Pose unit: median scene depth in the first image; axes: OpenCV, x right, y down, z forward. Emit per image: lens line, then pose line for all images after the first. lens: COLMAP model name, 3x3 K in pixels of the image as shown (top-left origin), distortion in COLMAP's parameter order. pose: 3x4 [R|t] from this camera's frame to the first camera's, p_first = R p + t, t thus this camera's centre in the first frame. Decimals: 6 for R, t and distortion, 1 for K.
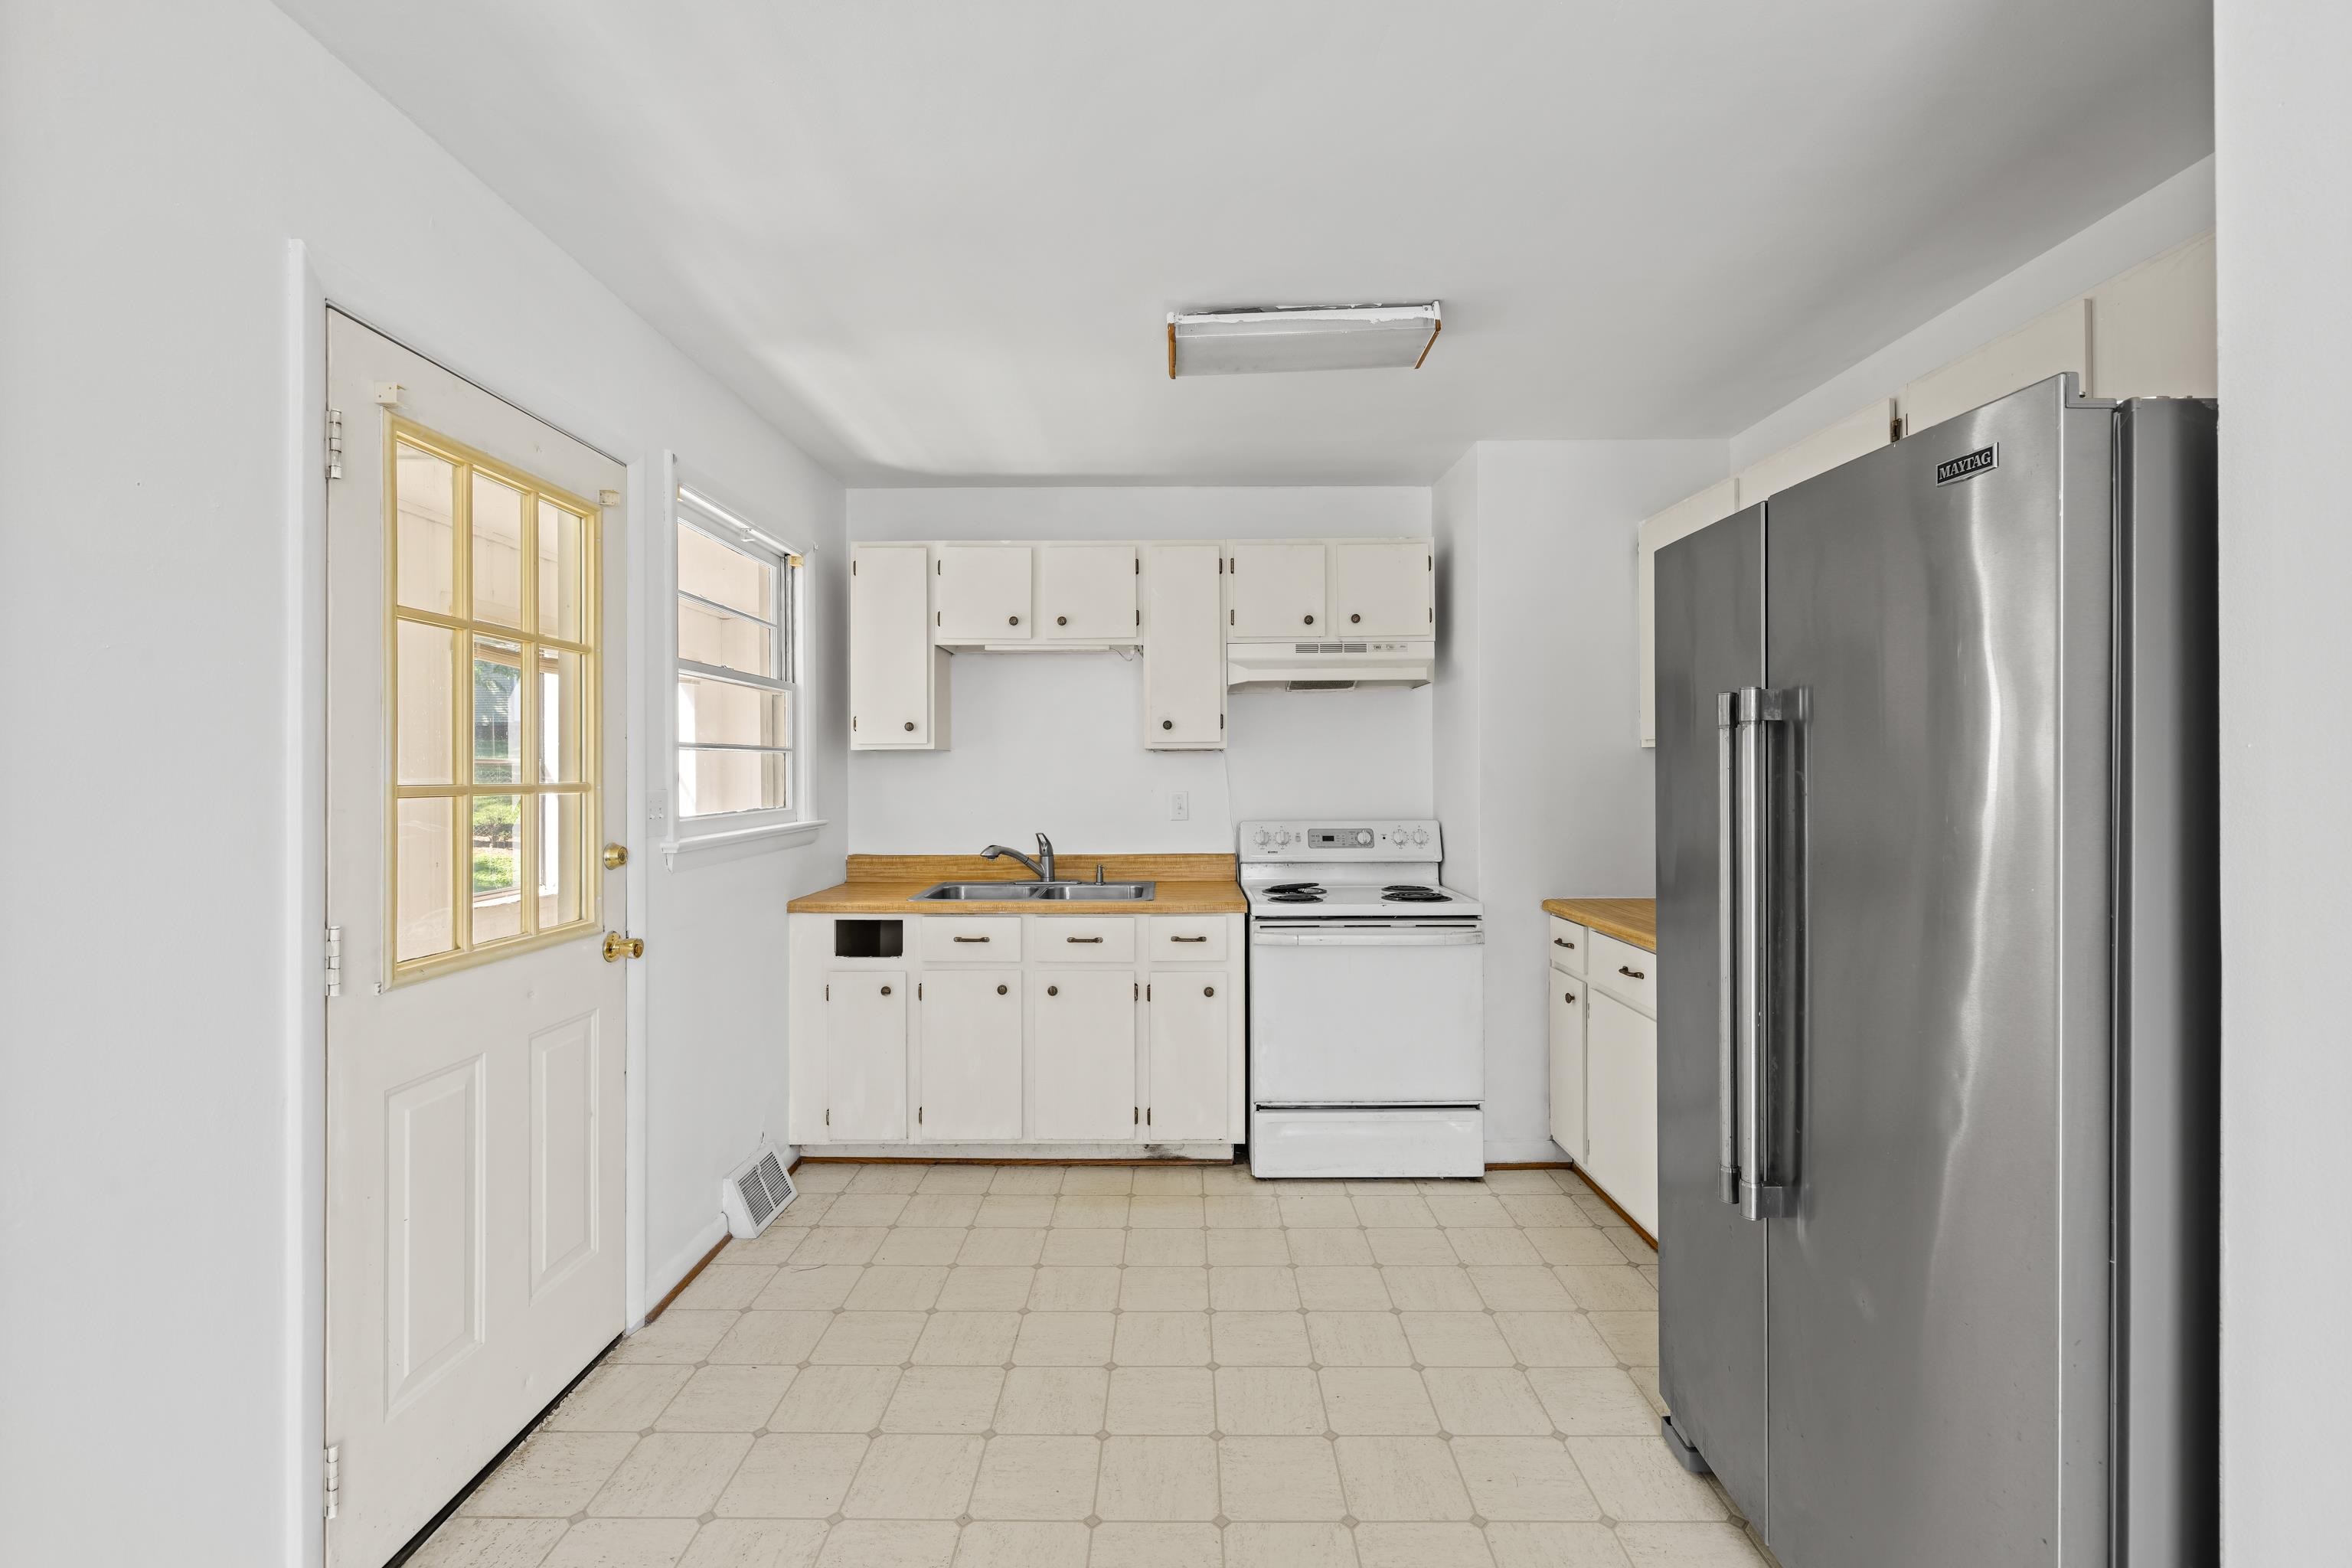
lens RADIAL K [[993.3, 0, 1182.3], [0, 993.3, 769.8], [0, 0, 1]] dist [0.001676, 0.000256]
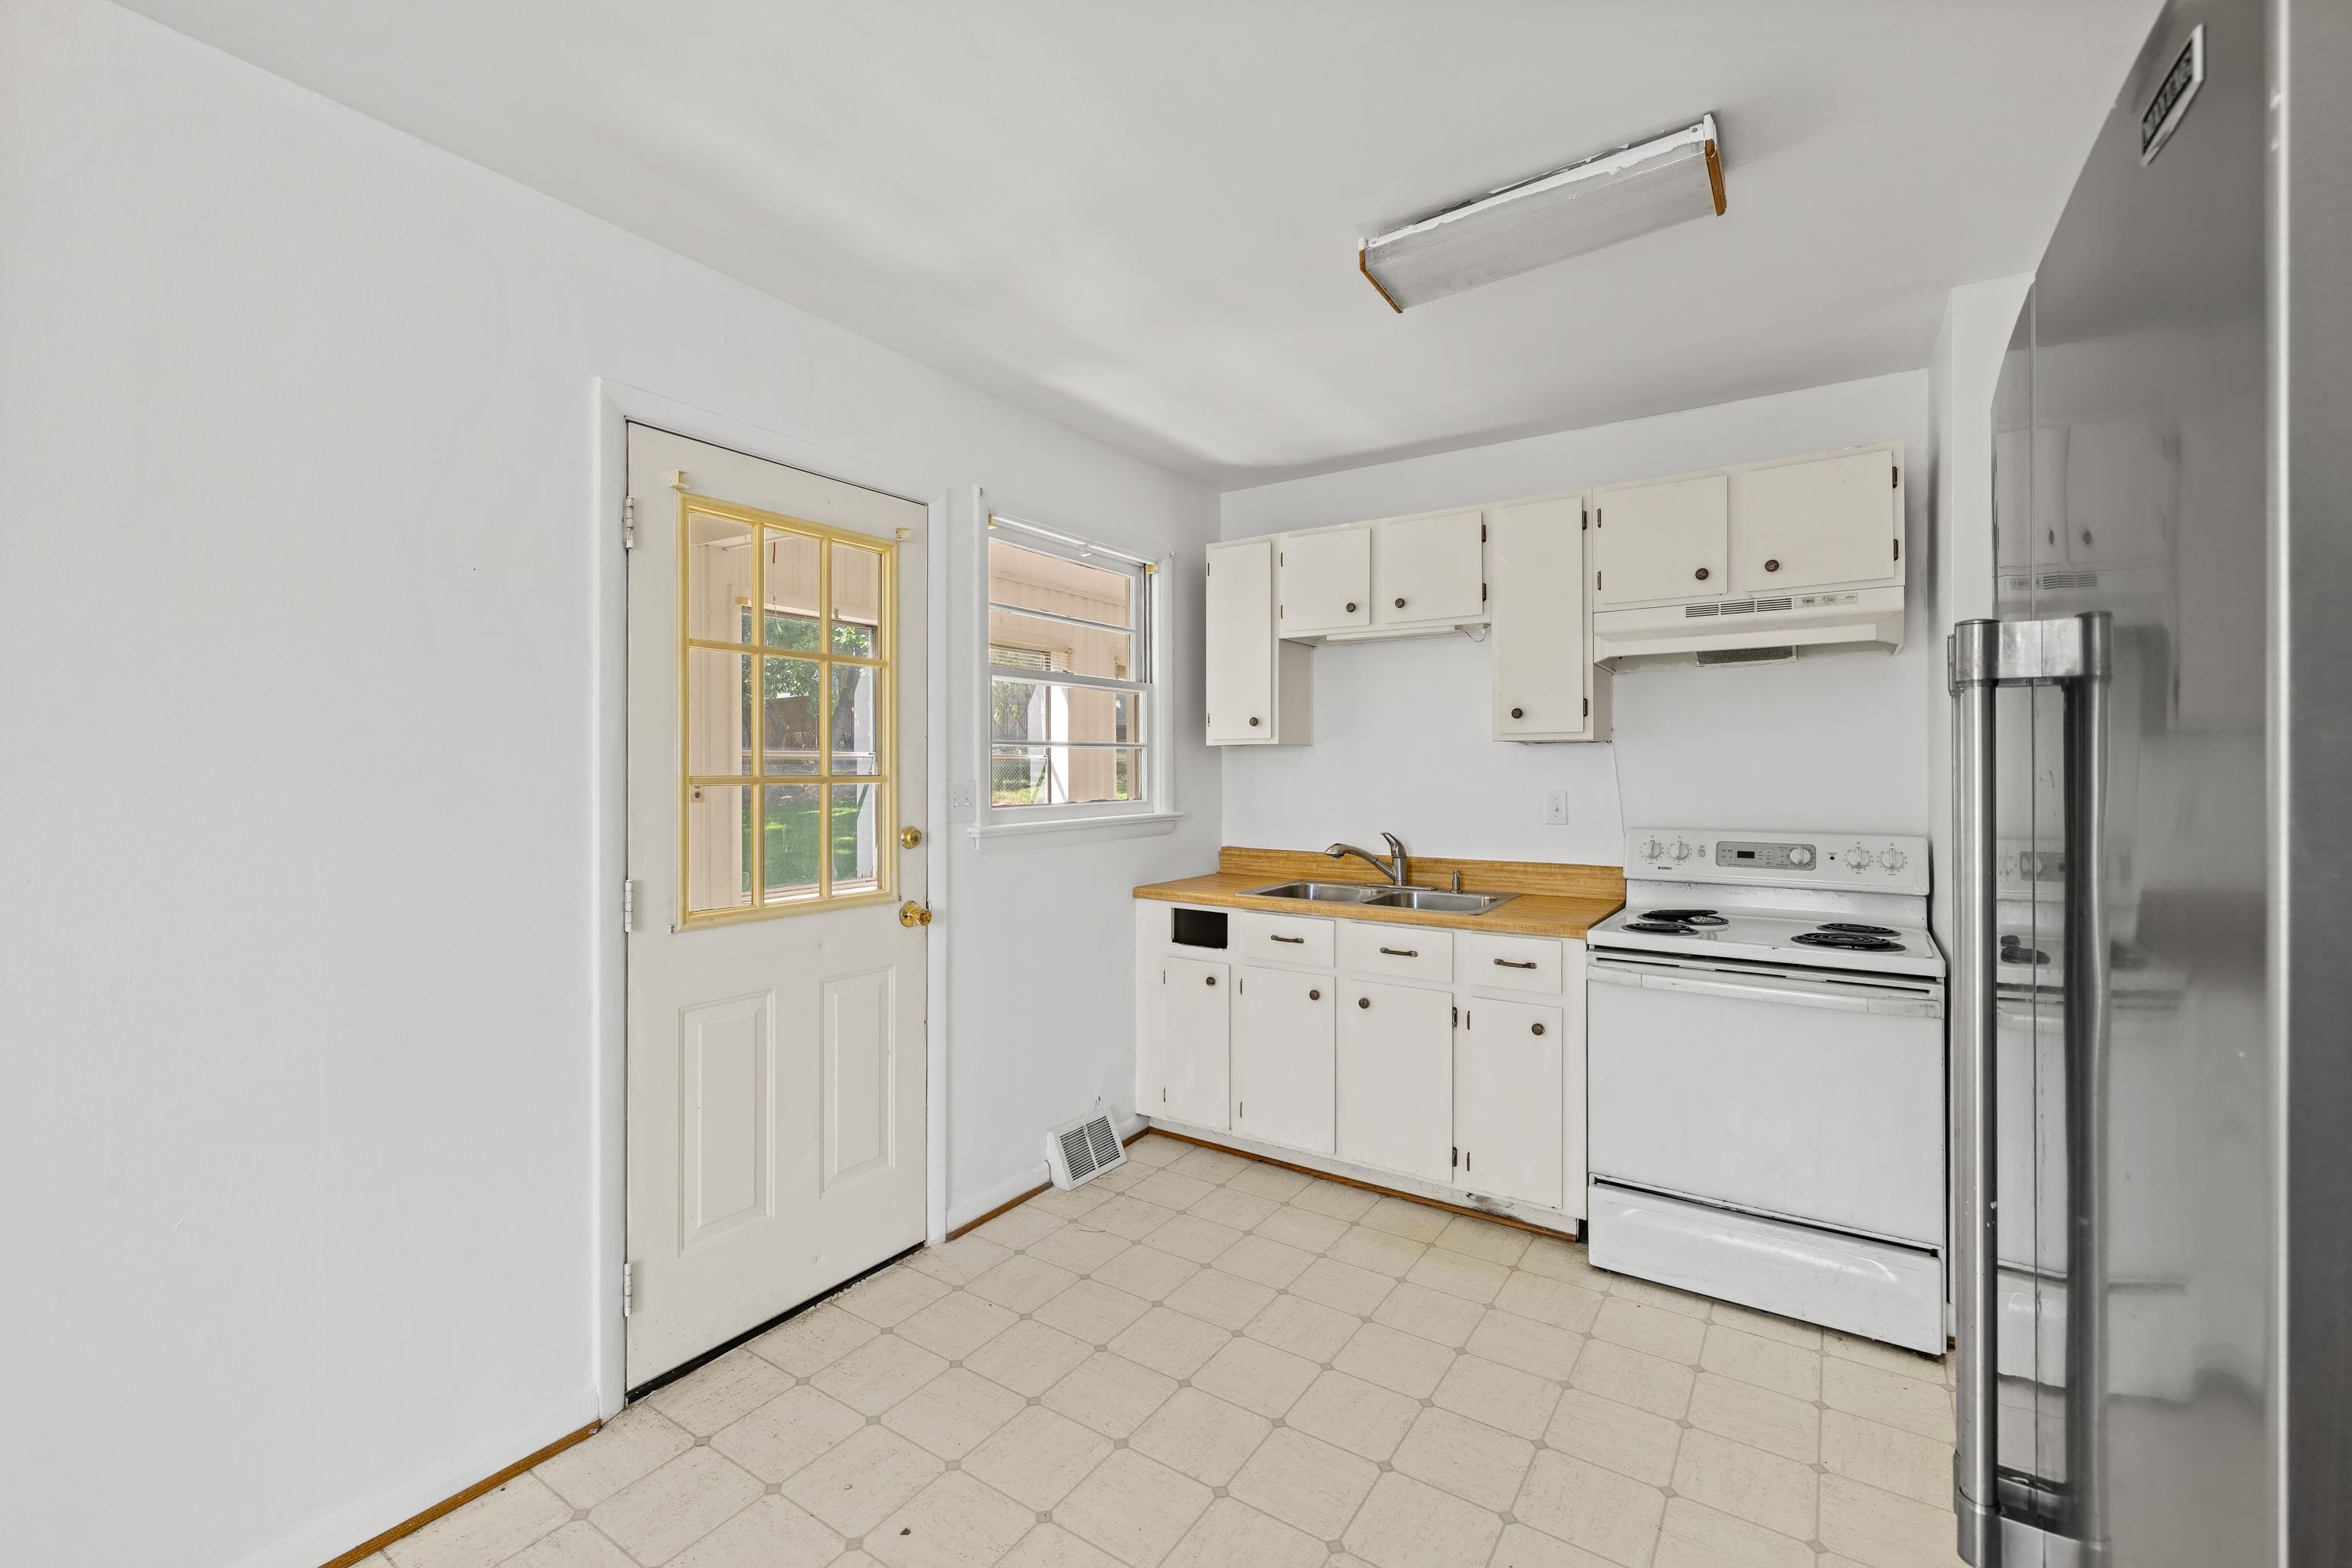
lens RADIAL K [[993.3, 0, 1182.3], [0, 993.3, 769.8], [0, 0, 1]] dist [0.001676, 0.000256]
pose [[0.834590, 0.004682, -0.550852, 0.234829], [-0.001692, 0.999981, 0.005936, -0.000724], [0.550869, -0.004022, 0.834582, 0.130919]]
